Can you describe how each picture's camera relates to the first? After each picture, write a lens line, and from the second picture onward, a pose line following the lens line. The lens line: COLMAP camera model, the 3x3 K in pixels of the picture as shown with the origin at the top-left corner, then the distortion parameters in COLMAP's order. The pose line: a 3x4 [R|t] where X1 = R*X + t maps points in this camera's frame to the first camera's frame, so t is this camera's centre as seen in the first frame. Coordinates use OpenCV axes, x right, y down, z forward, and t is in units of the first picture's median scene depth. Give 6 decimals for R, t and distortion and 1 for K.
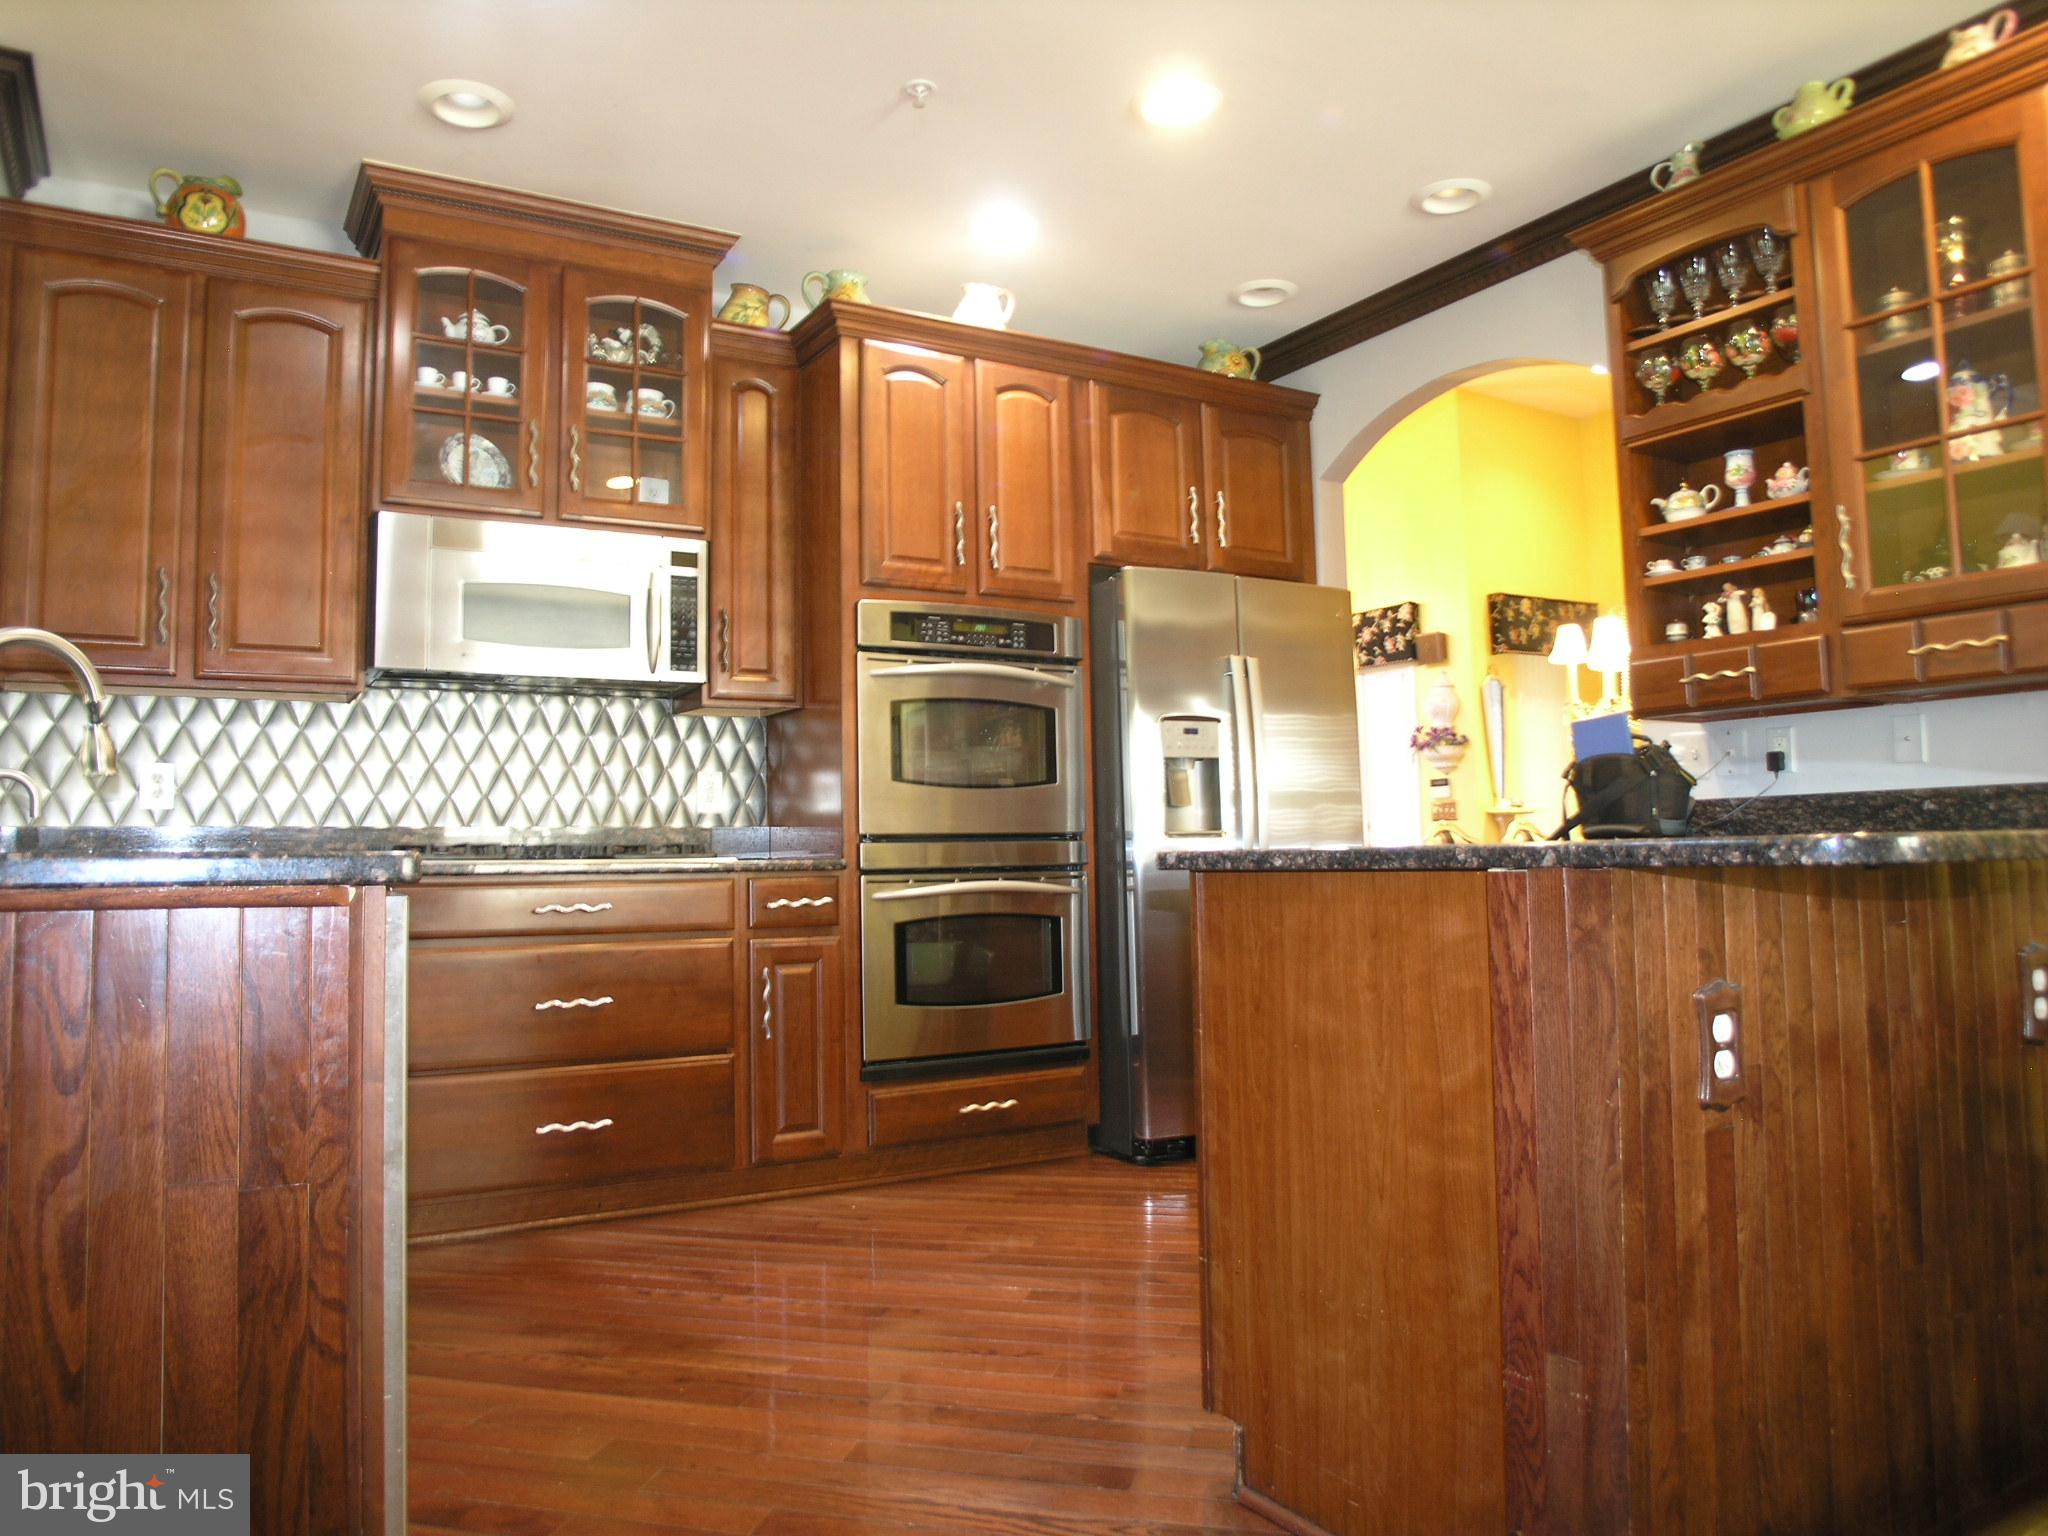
lens RADIAL K [[1394.3, 0, 1030.2], [0, 1394.3, 769.1], [0, 0, 1]] dist [-0.058659, 0.008642]
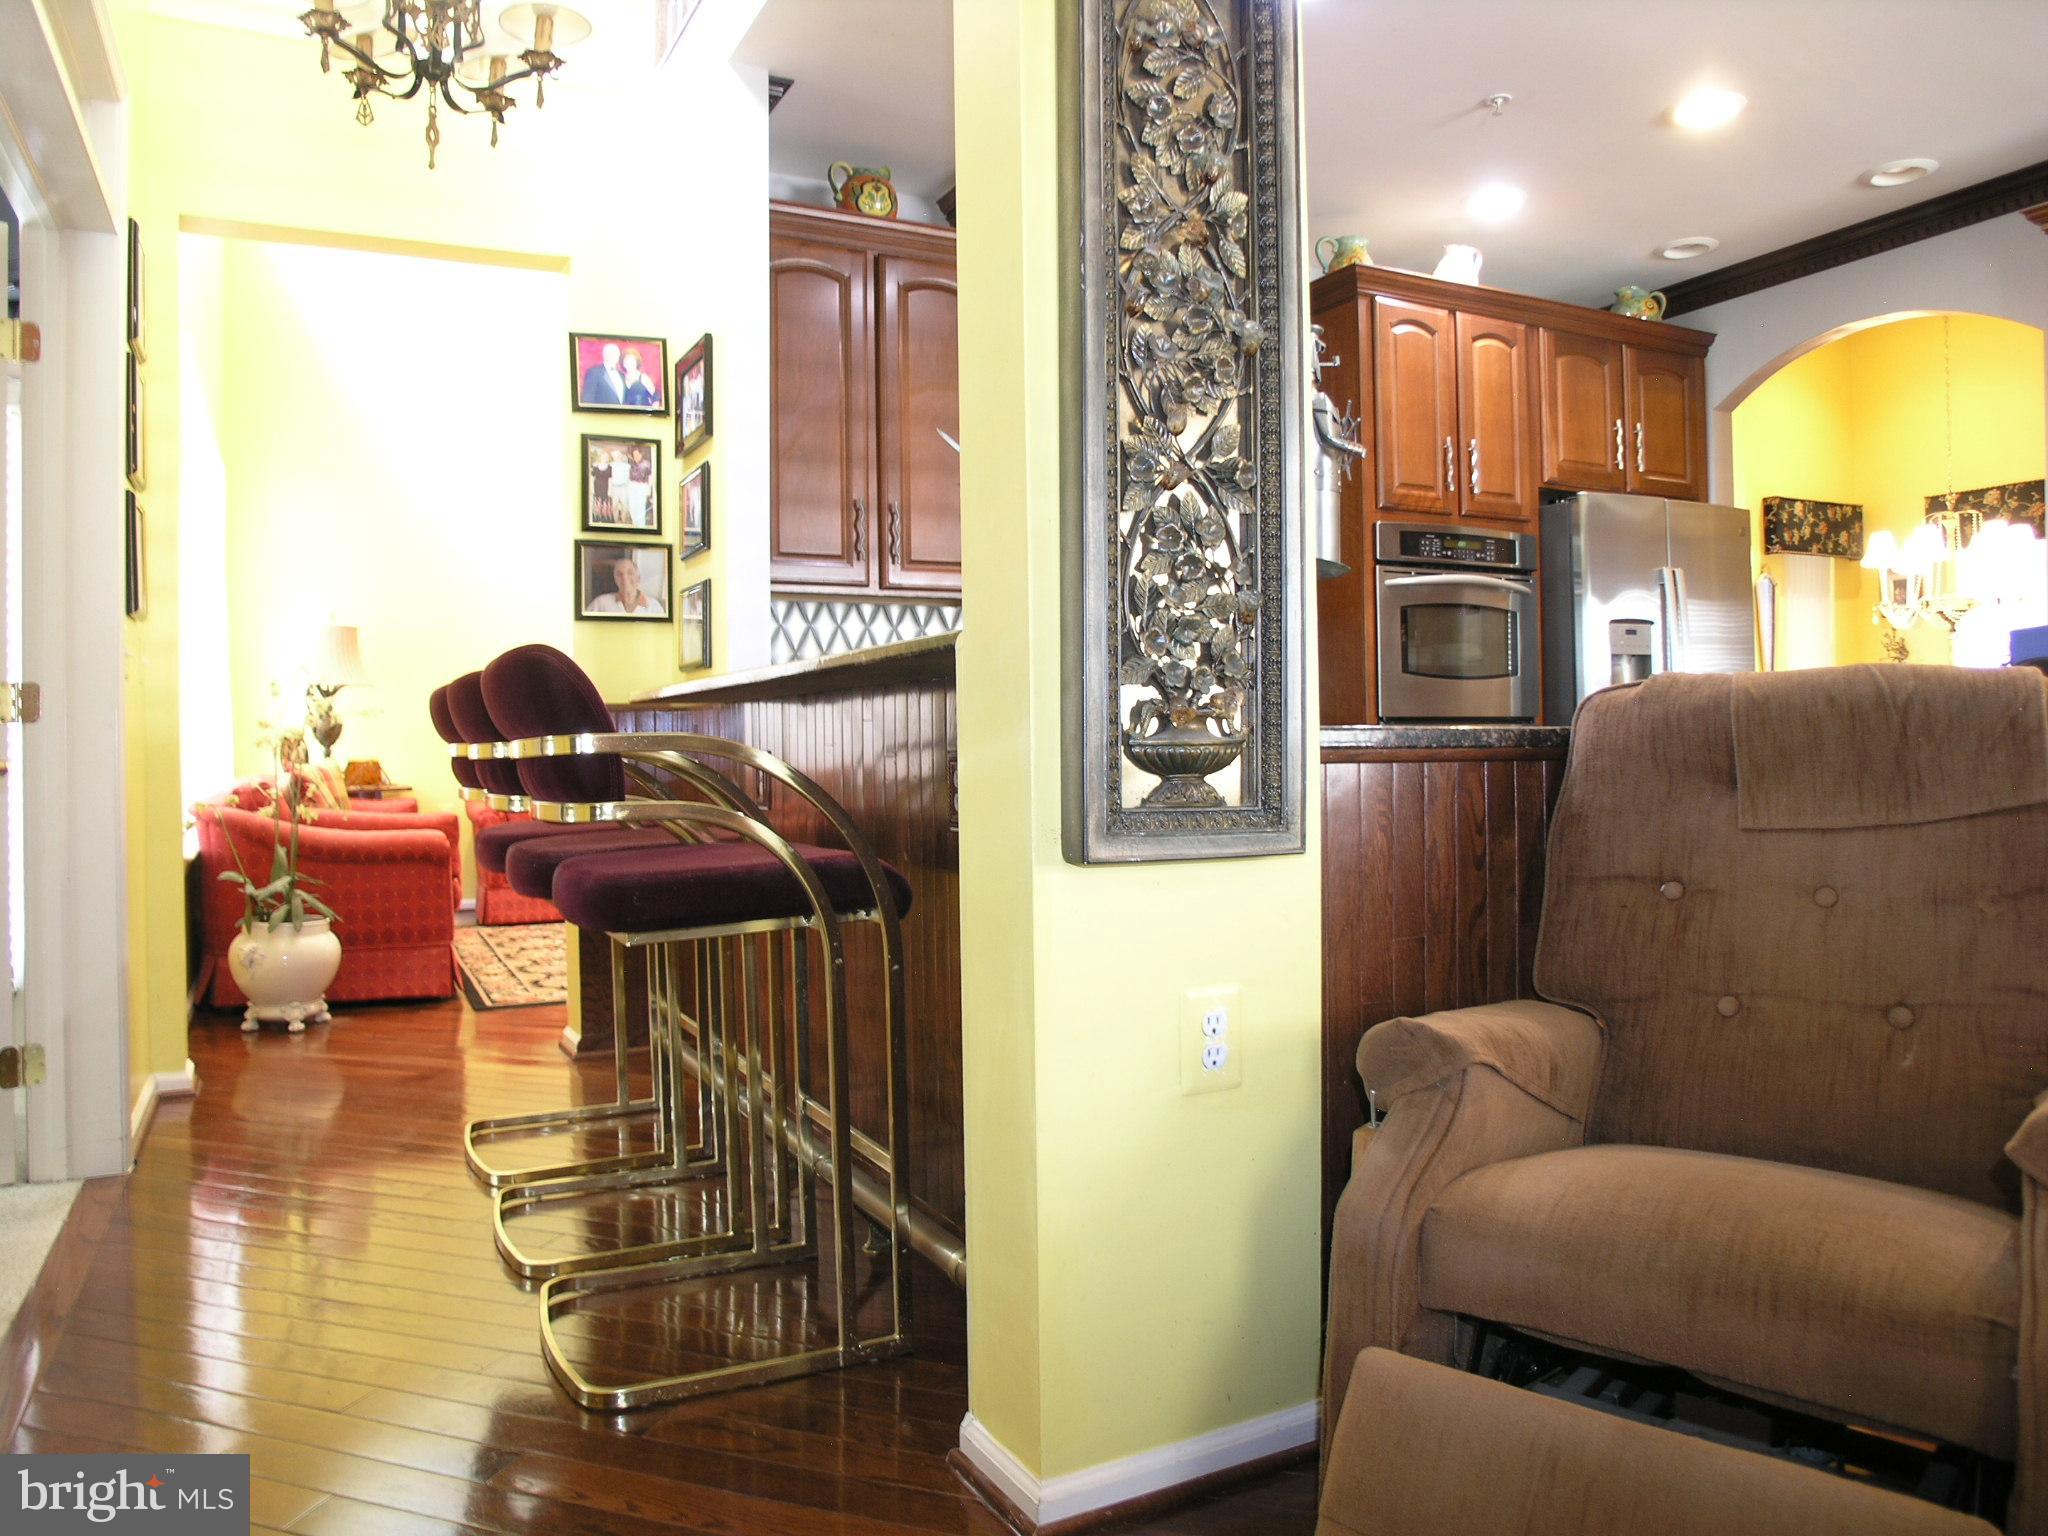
lens RADIAL K [[1394.3, 0, 1019.1], [0, 1394.3, 771.8], [0, 0, 1]] dist [-0.058659, 0.008642]
pose [[0.997907, 0.008832, -0.064061, -0.326028], [-0.003204, 0.996166, 0.087425, -0.009358], [0.064588, -0.087037, 0.994109, -0.209954]]
